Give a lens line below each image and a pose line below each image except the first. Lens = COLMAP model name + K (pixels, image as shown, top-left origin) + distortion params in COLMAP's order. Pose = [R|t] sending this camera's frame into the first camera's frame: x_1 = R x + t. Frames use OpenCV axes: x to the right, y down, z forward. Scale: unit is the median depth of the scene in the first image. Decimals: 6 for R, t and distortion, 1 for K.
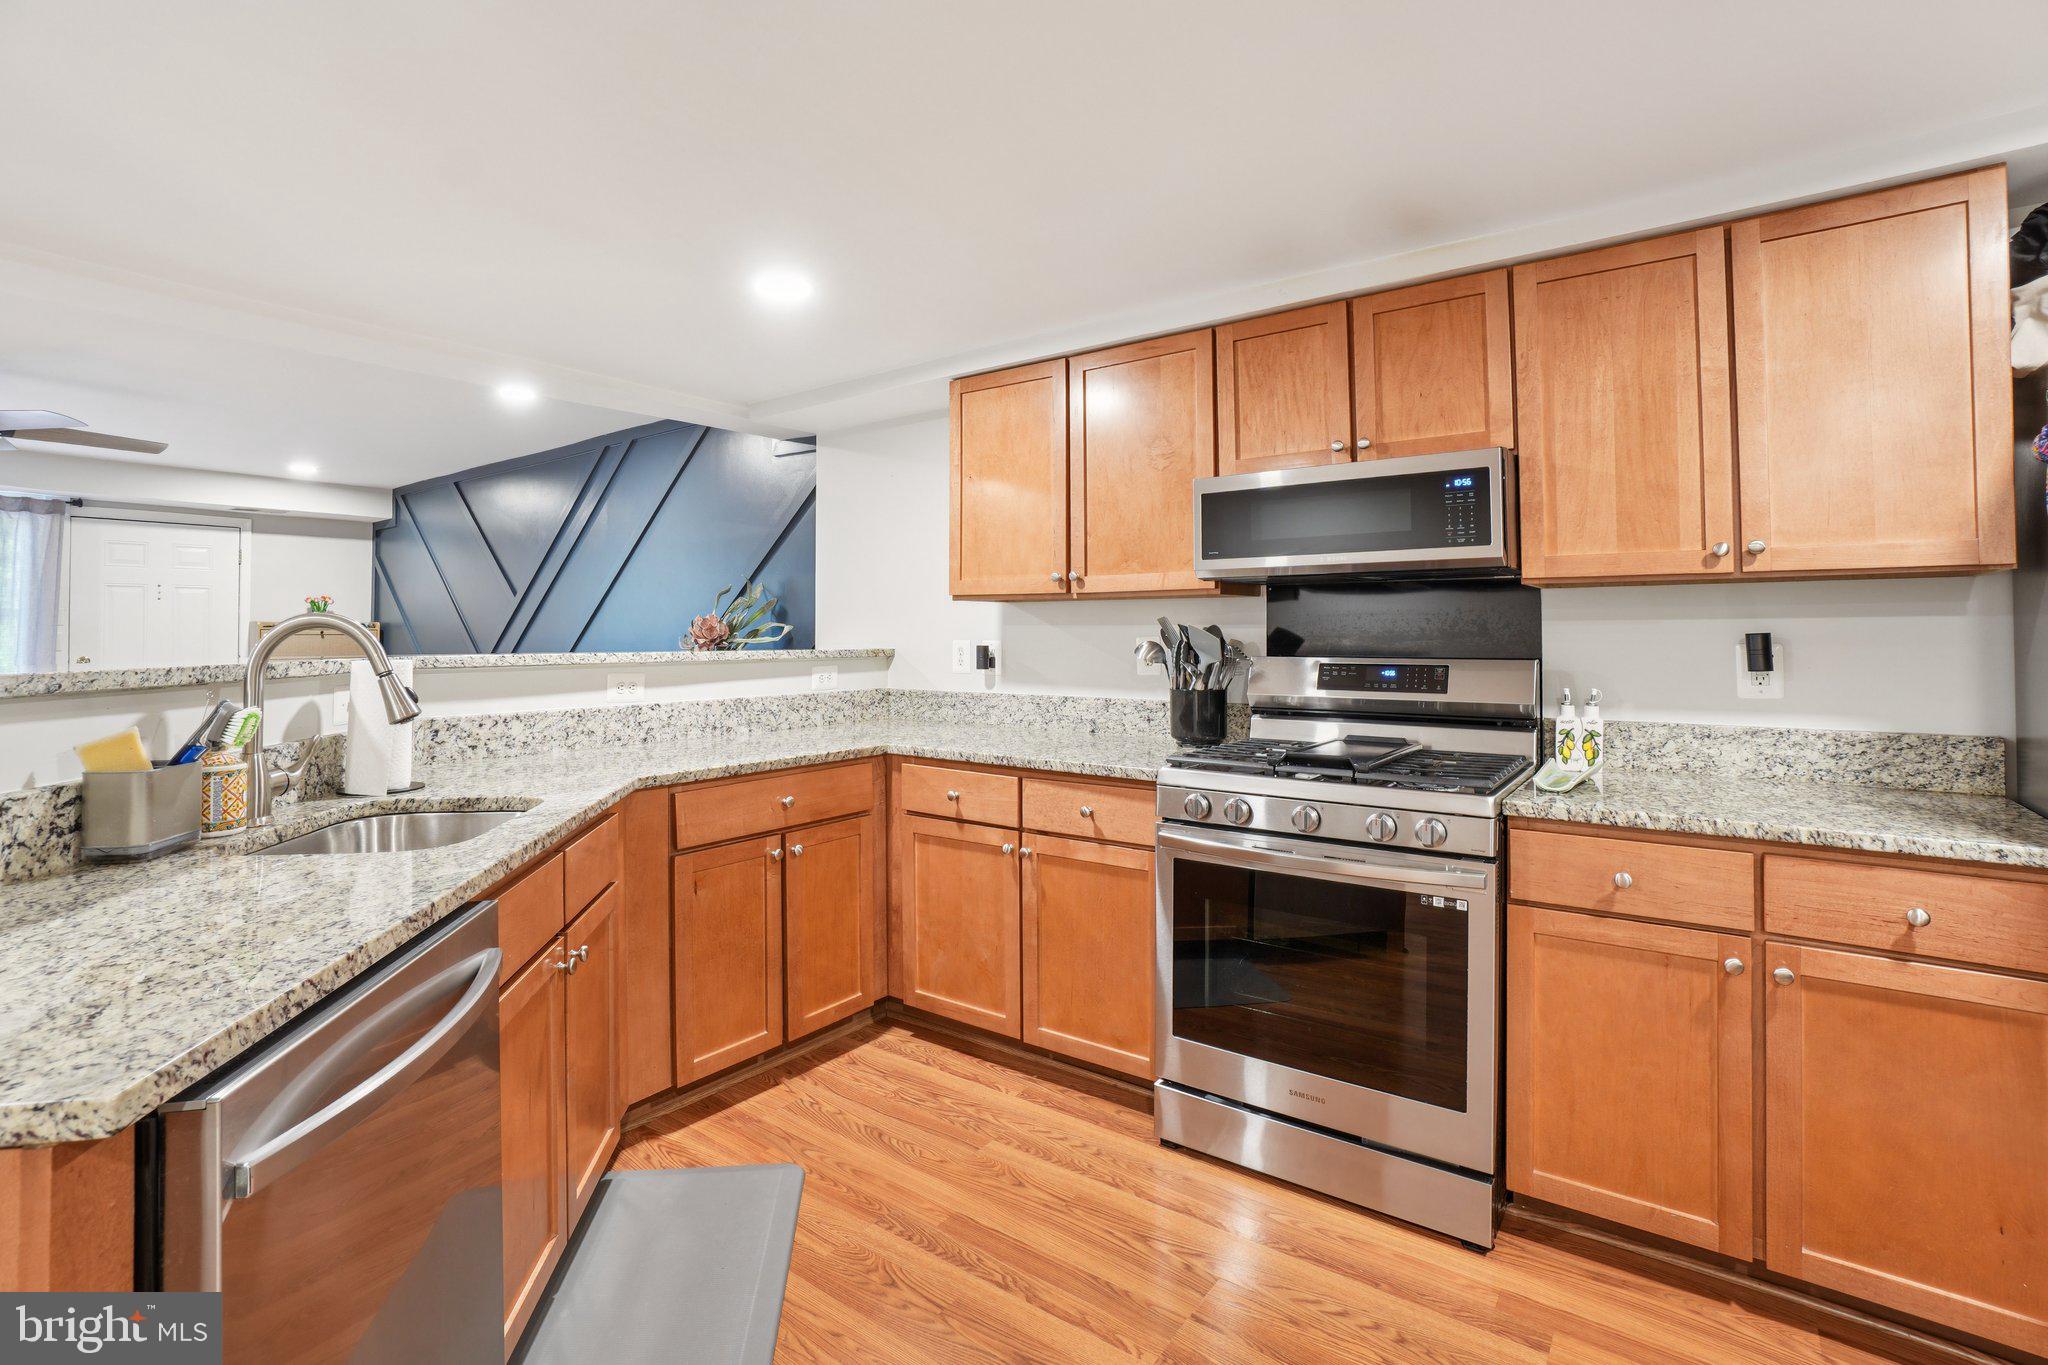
lens RADIAL K [[931.2, 0, 1029.6], [0, 931.2, 625.4], [0, 0, 1]] dist [-0.045486, 0.019258]
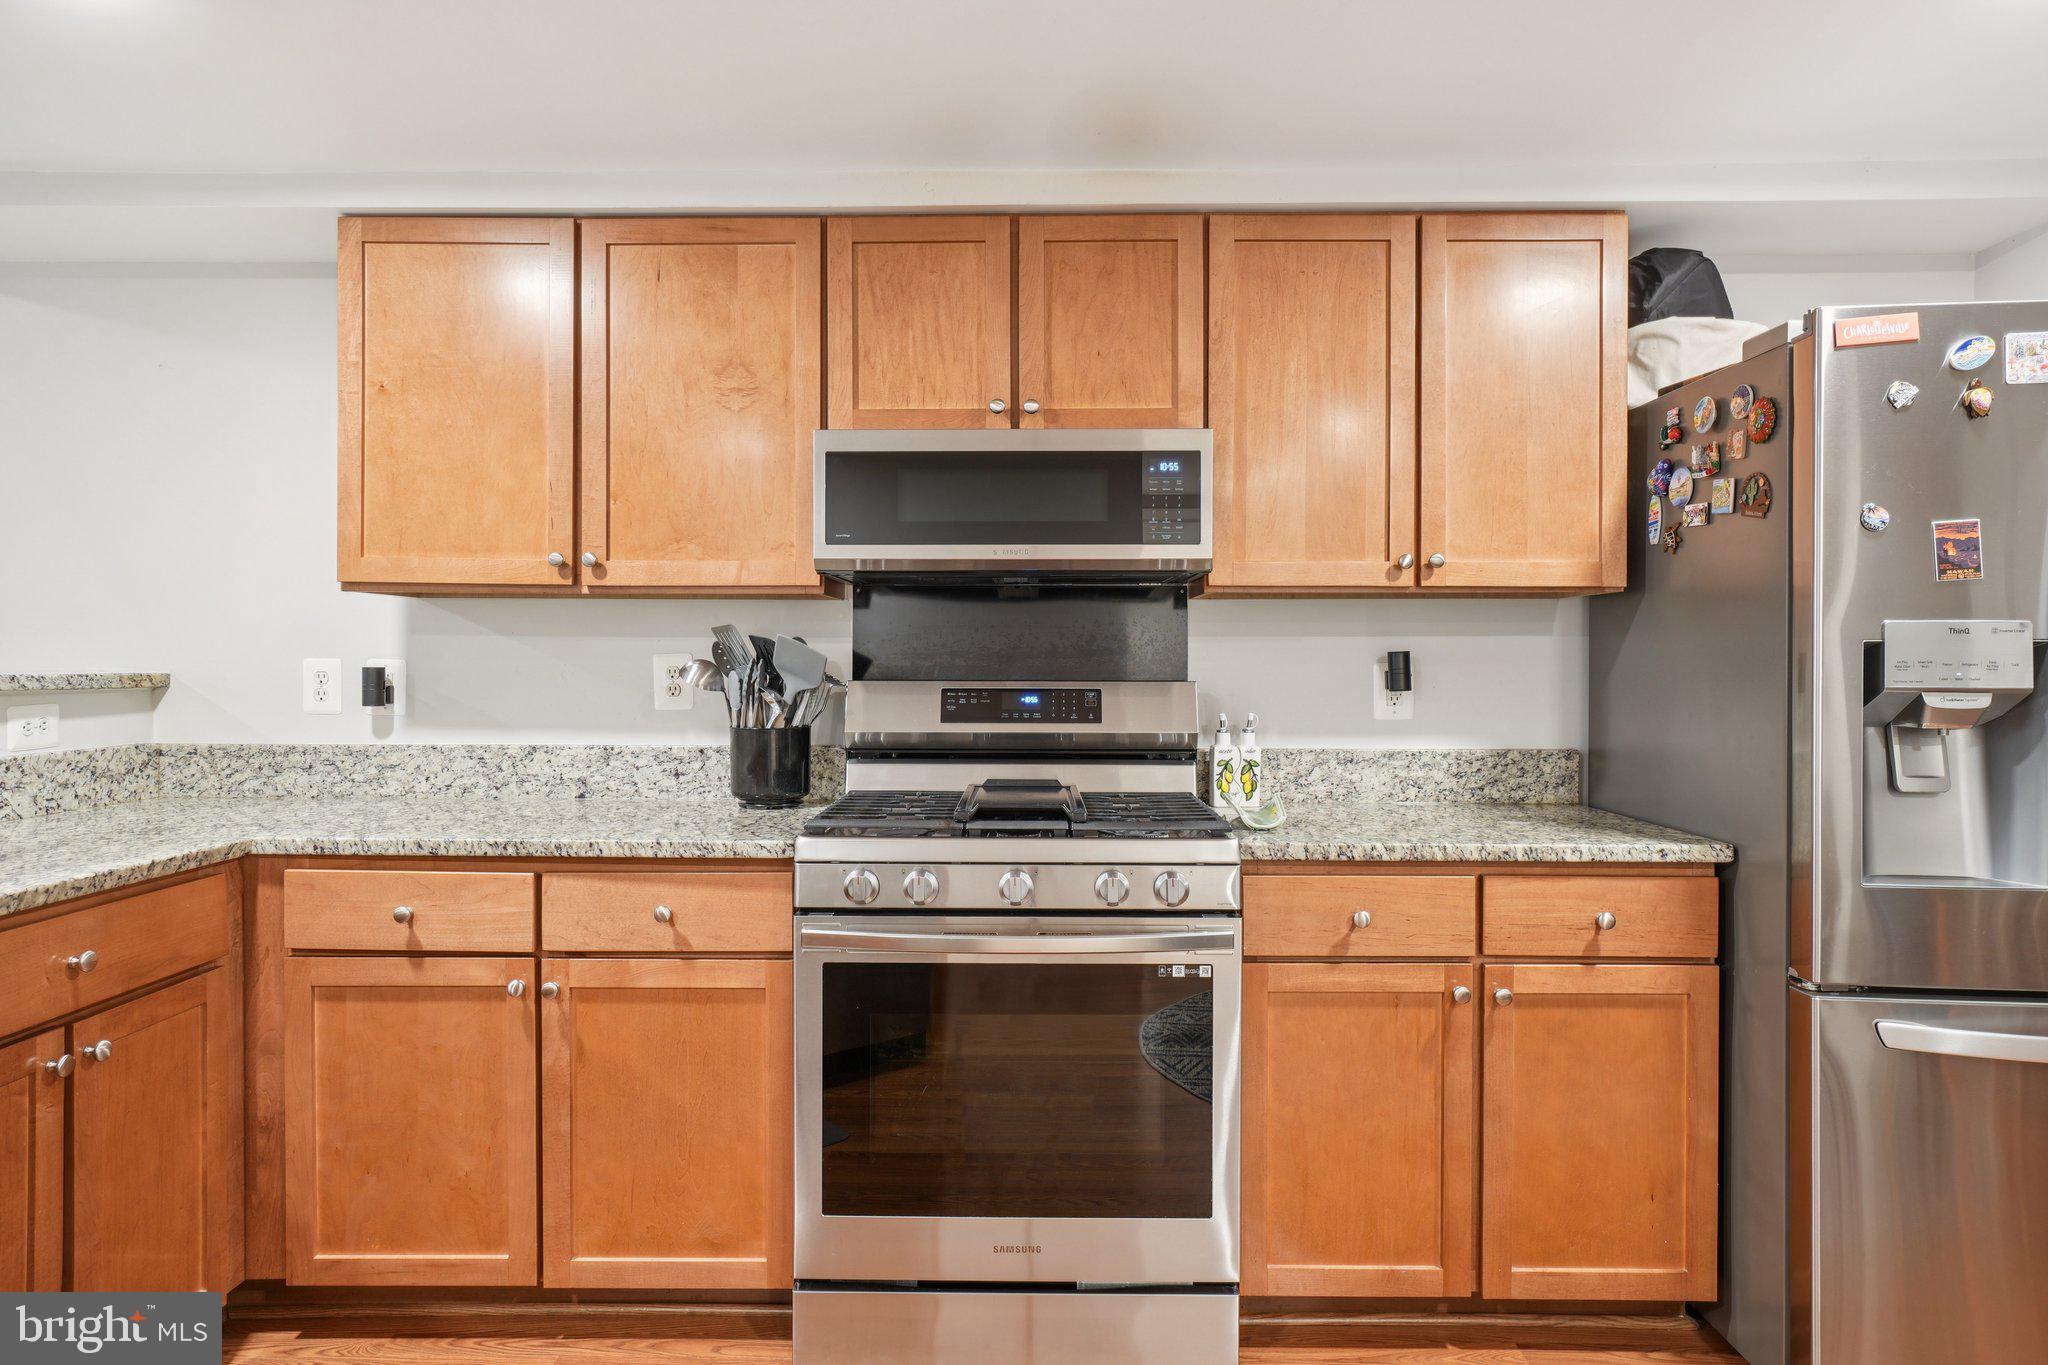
lens RADIAL K [[1232.0, 0, 1001.3], [0, 1232.0, 684.3], [0, 0, 1]] dist [0.005226, 0.002712]
pose [[0.822876, -0.006754, 0.568180, -0.238430], [-0.009334, 0.999634, 0.025402, 0.011646], [-0.568144, -0.026206, 0.822512, 0.139605]]
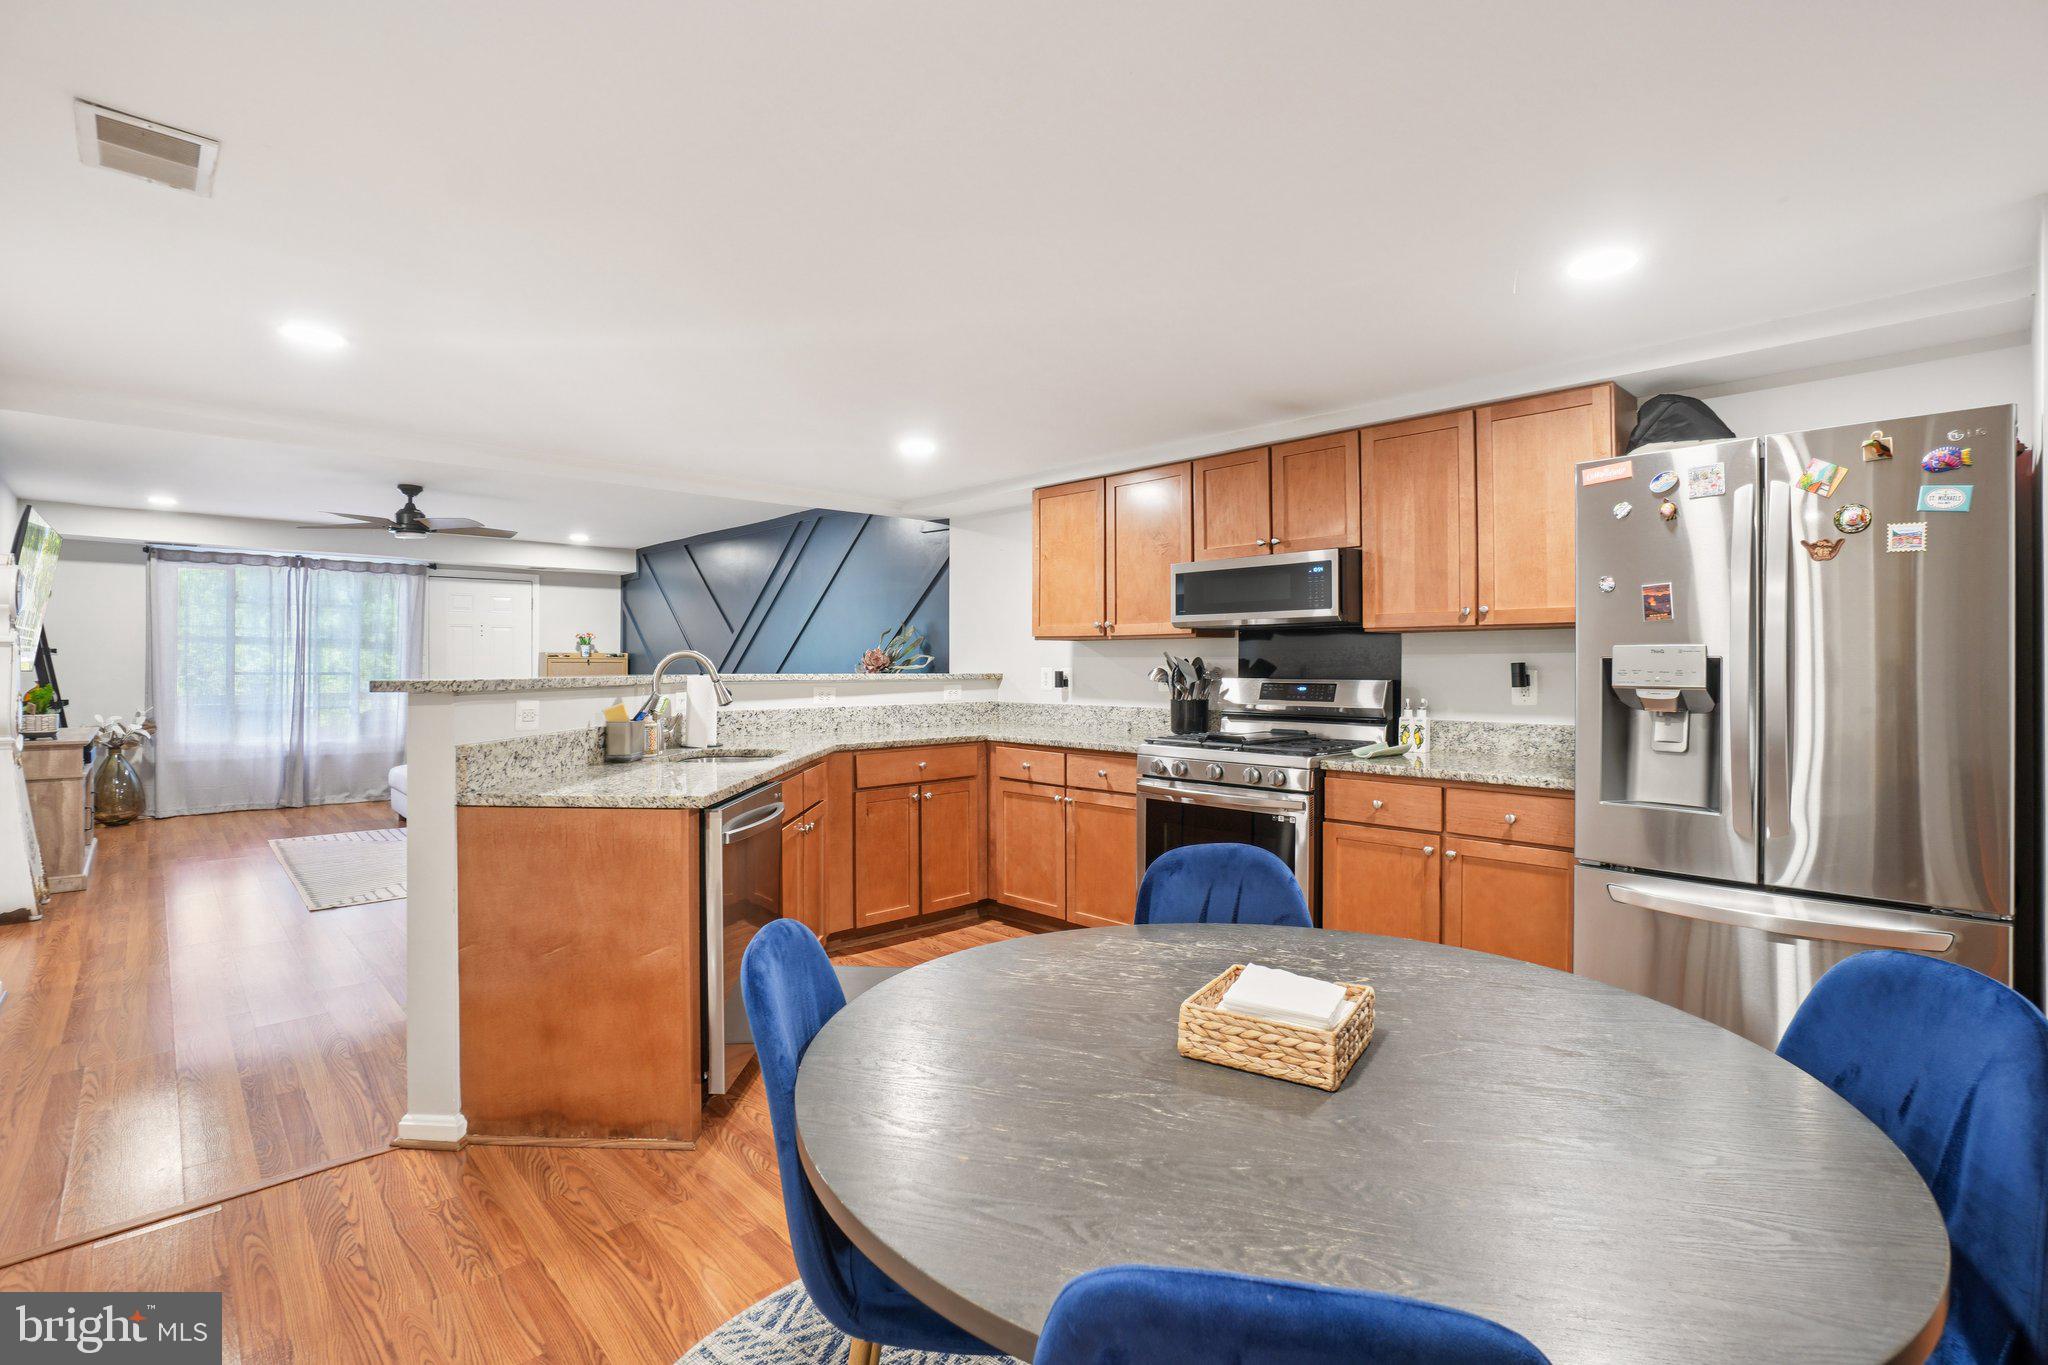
lens RADIAL K [[928.4, 0, 1031.7], [0, 928.4, 689.8], [0, 0, 1]] dist [-0.001686, -0.000093]
pose [[0.985807, 0.007829, -0.167697, 0.206382], [-0.001811, 0.999350, 0.036009, -0.000982], [0.167870, -0.035195, 0.985181, -0.584247]]
